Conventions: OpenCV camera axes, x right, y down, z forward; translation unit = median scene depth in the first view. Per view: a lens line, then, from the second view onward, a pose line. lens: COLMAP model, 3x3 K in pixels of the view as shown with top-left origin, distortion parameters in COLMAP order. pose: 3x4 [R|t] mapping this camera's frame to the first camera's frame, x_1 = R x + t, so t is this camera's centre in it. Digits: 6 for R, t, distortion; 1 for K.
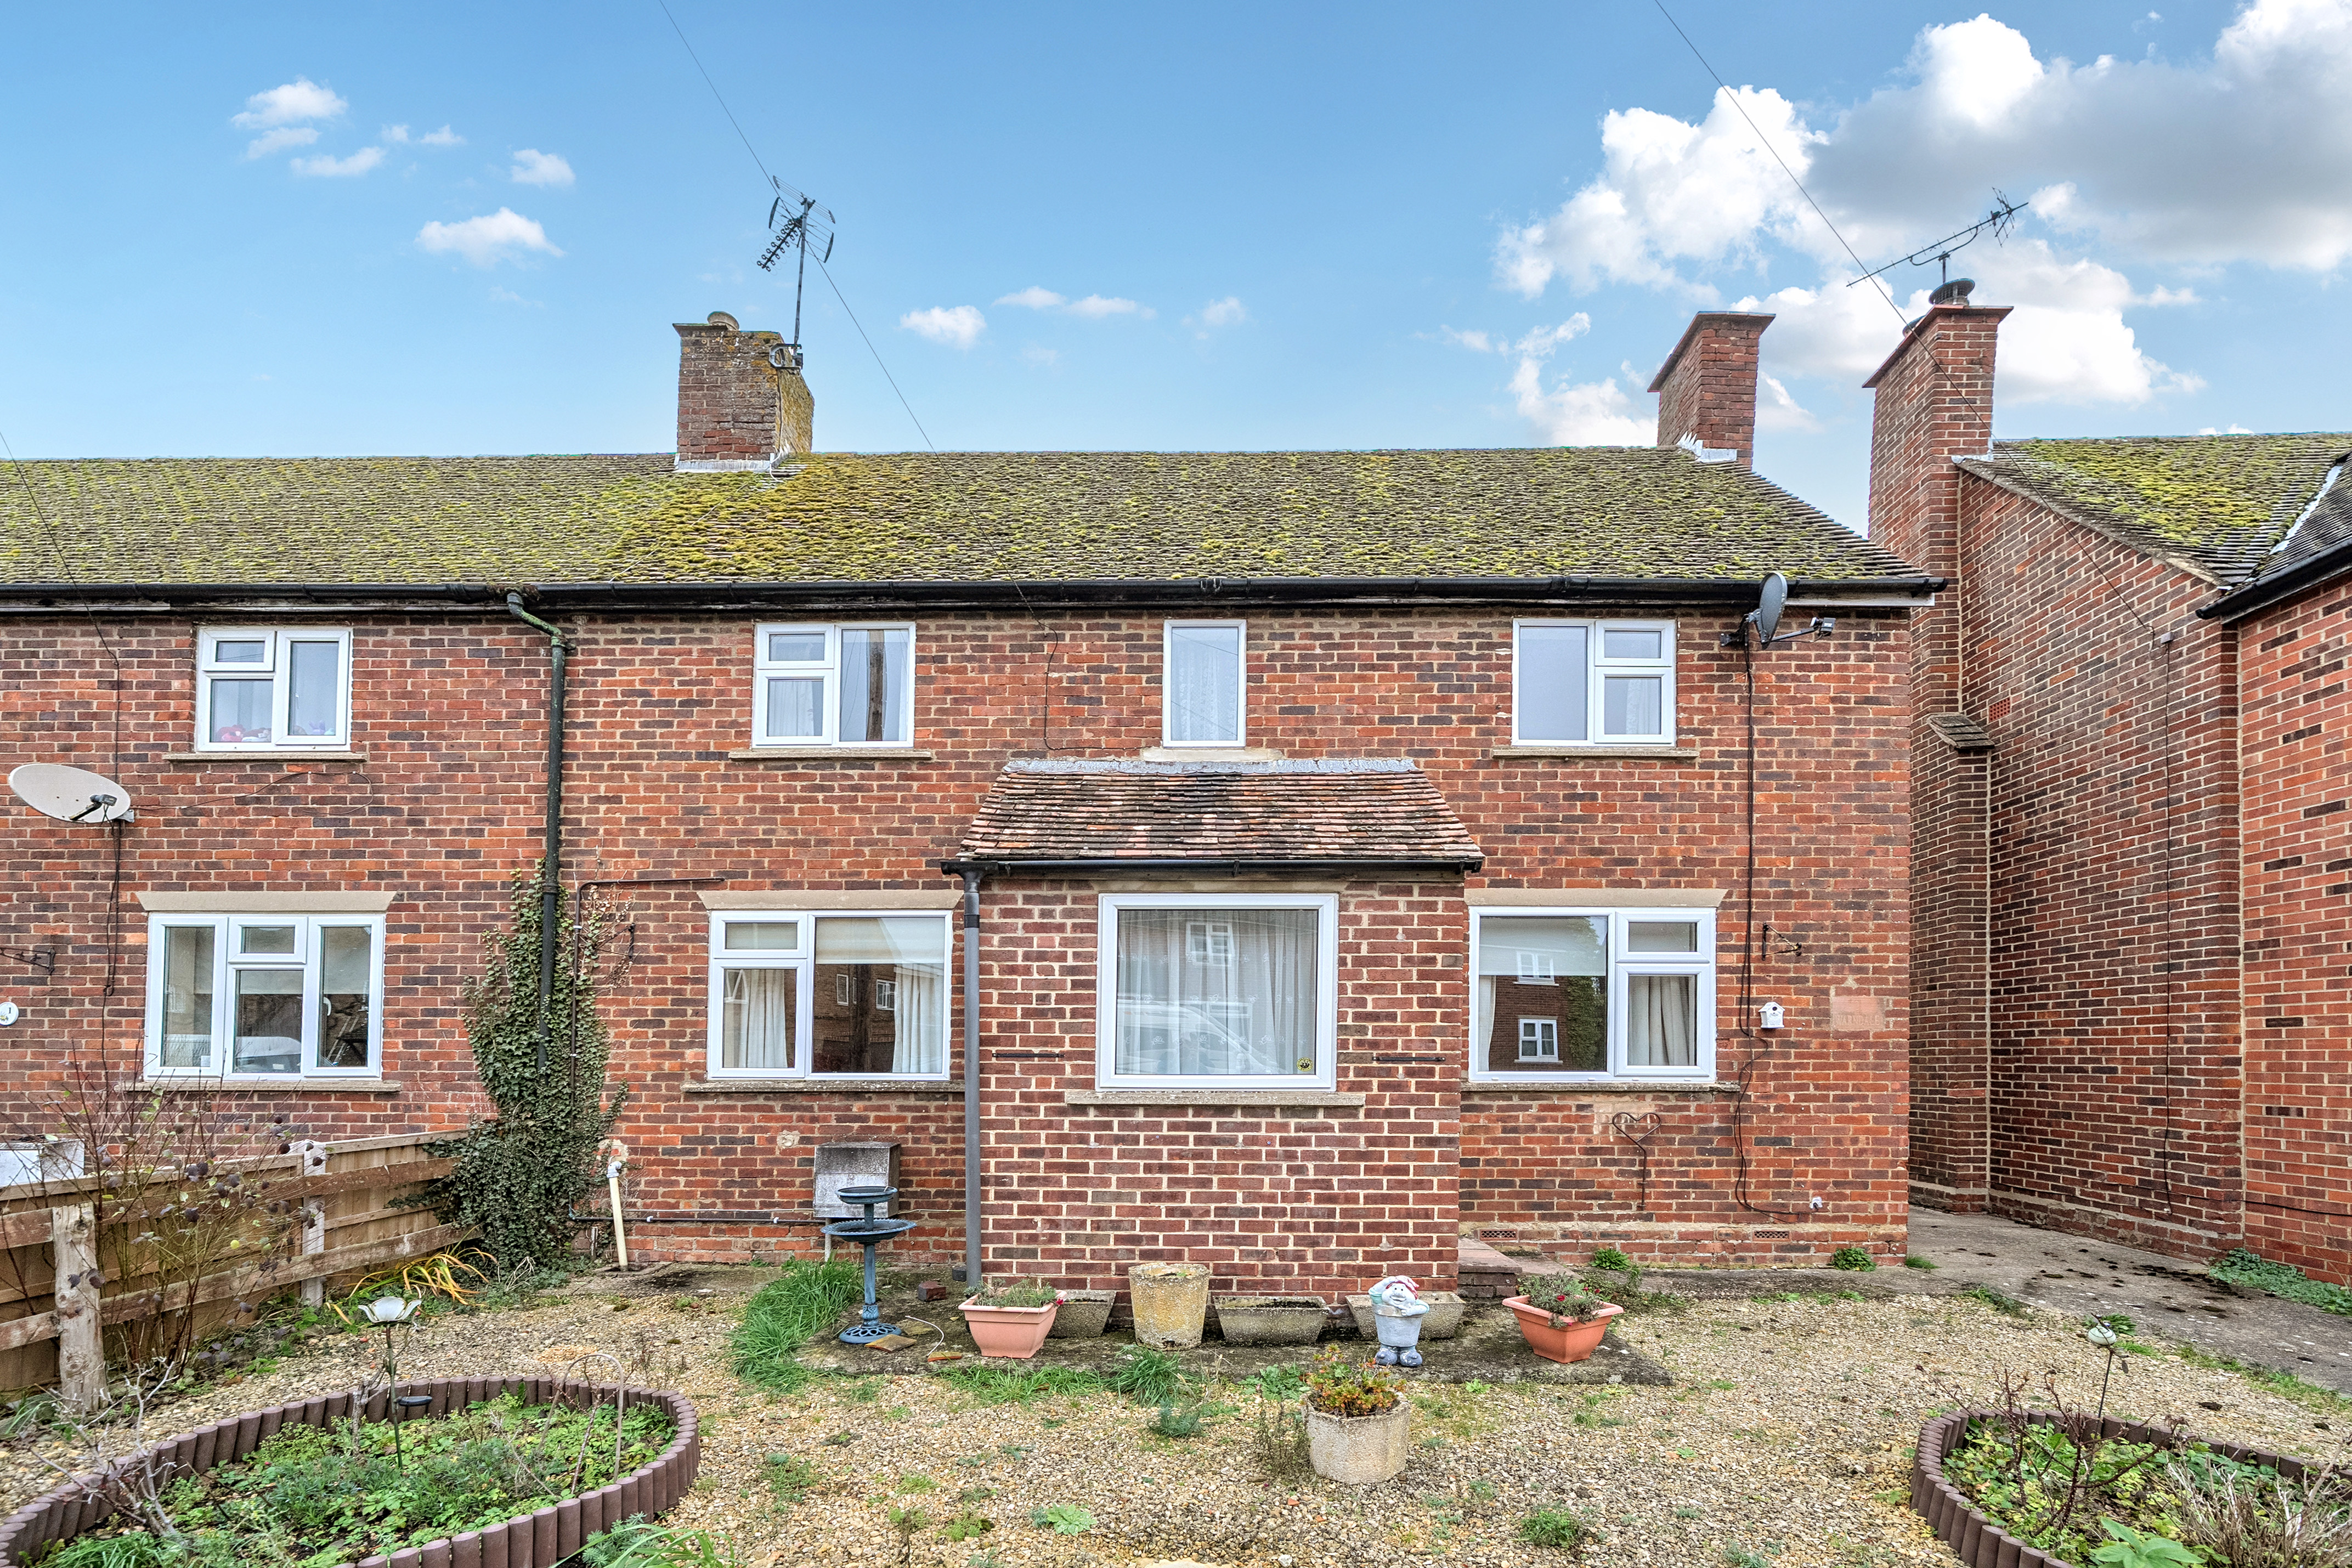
lens RADIAL K [[1141.4, 0, 1176.0], [0, 1141.4, 784.0], [0, 0, 1]] dist [-0.000121, -0.000134]
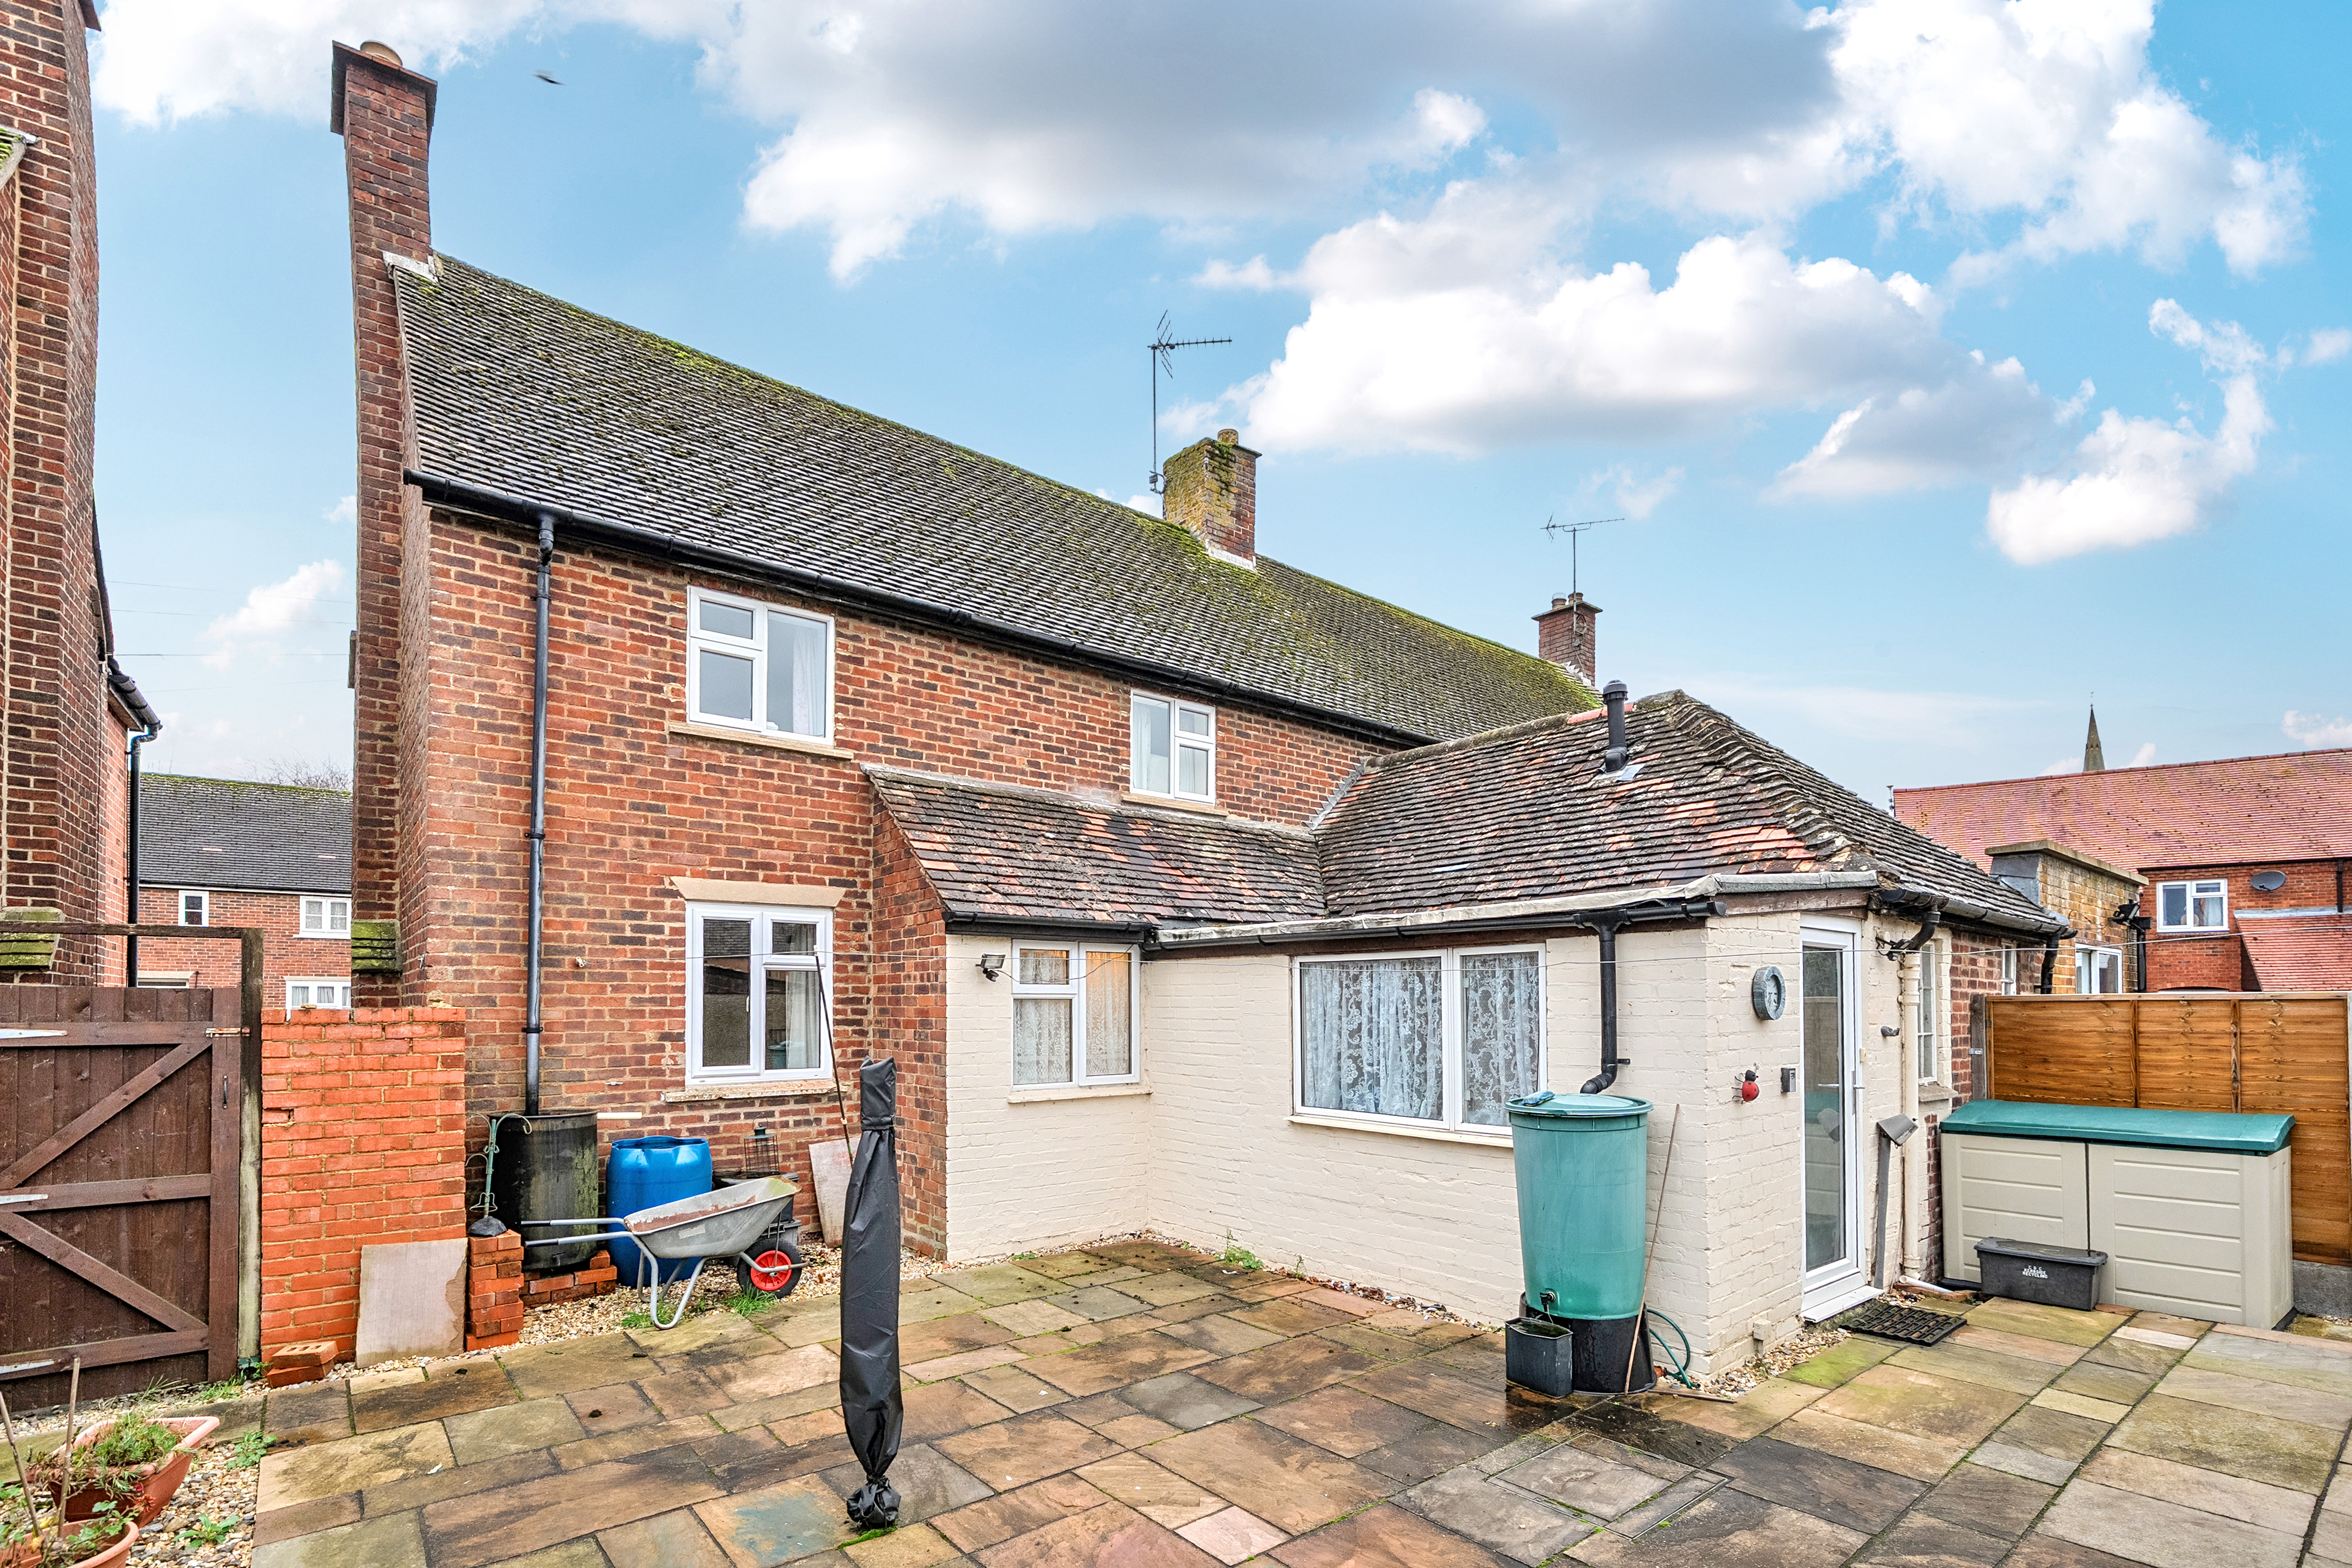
lens RADIAL K [[1164.3, 0, 1176.0], [0, 1164.3, 784.0], [0, 0, 1]] dist [-0.000652, -0.000037]
pose [[0.750690, 0.132552, 0.647220, -0.653407], [-0.142392, 0.989103, -0.037414, -0.001108], [-0.645127, -0.064073, 0.761384, 0.014628]]
